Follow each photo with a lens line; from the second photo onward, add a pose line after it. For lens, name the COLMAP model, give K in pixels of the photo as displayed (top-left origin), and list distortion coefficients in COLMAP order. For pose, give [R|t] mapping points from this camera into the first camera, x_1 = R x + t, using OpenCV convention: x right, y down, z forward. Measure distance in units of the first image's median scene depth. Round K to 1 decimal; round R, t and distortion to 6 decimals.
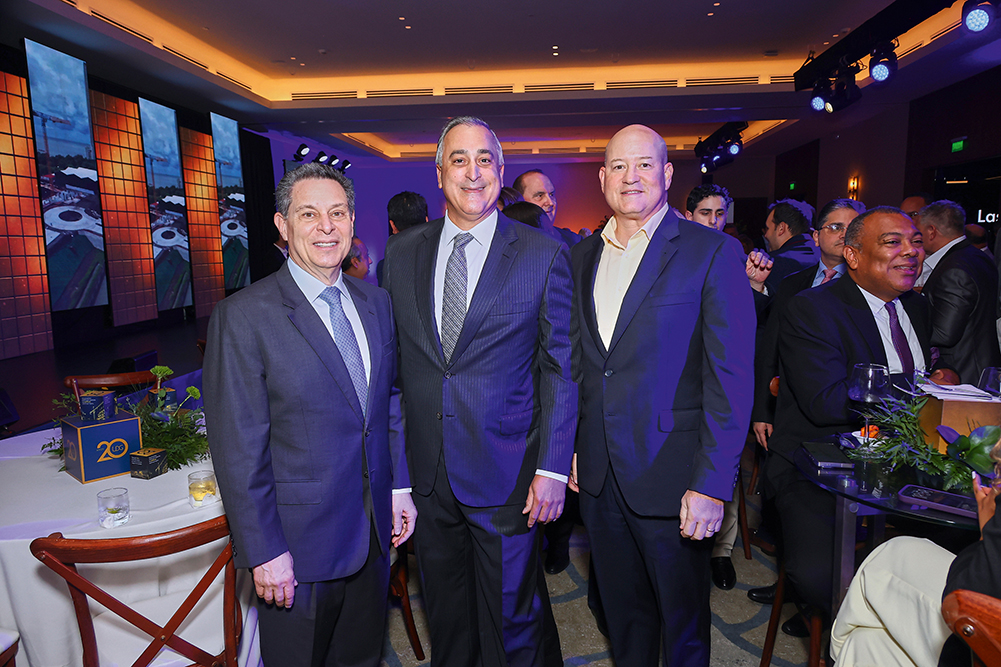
lens RADIAL K [[712.5, 0, 500.5], [0, 712.5, 333.5], [0, 0, 1]] dist [-0.003842, -0.000451]
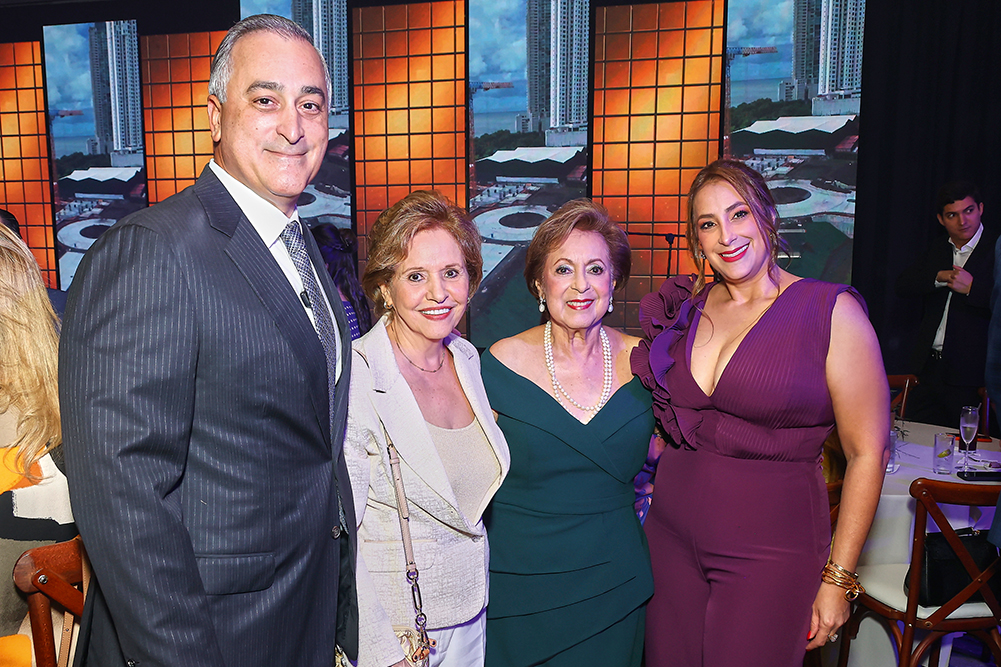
lens RADIAL K [[712.5, 0, 500.5], [0, 712.5, 333.5], [0, 0, 1]] dist [-0.003842, -0.000451]
pose [[-0.112731, 0.137922, -0.984007, 0.114722], [-0.127955, 0.980059, 0.152027, -0.153318], [0.985352, 0.143047, -0.092835, 1.197242]]
